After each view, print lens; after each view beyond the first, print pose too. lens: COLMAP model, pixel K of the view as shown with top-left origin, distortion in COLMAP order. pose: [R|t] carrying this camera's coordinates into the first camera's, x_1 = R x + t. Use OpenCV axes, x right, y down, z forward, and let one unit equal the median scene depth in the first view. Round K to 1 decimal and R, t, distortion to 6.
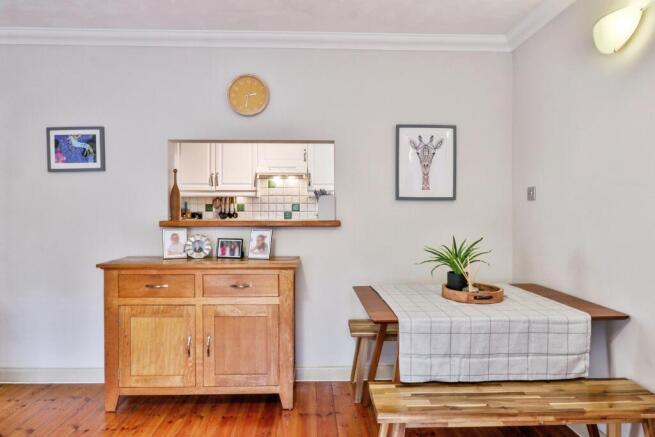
lens RADIAL K [[395.3, 0, 326.3], [0, 395.3, 214.1], [0, 0, 1]] dist [-0.021338, 0.004634]
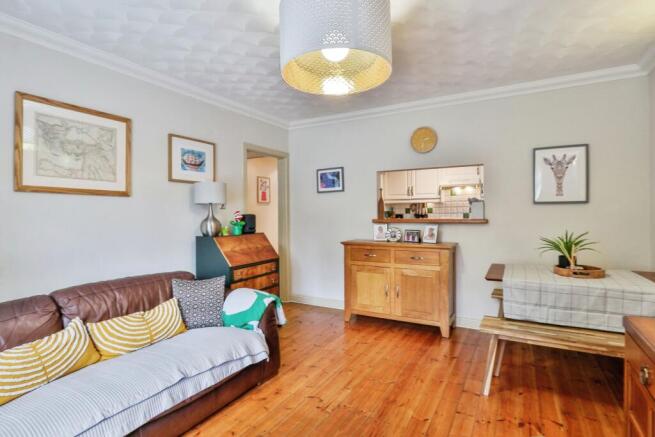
lens RADIAL K [[351.8, 0, 327.9], [0, 351.8, 215.4], [0, 0, 1]] dist [0.000000, 0.000402]
pose [[0.849474, -0.004831, -0.527609, 0.231507], [0.004628, 0.999988, -0.001706, 0.002314], [0.527611, -0.000992, 0.849486, -0.425111]]
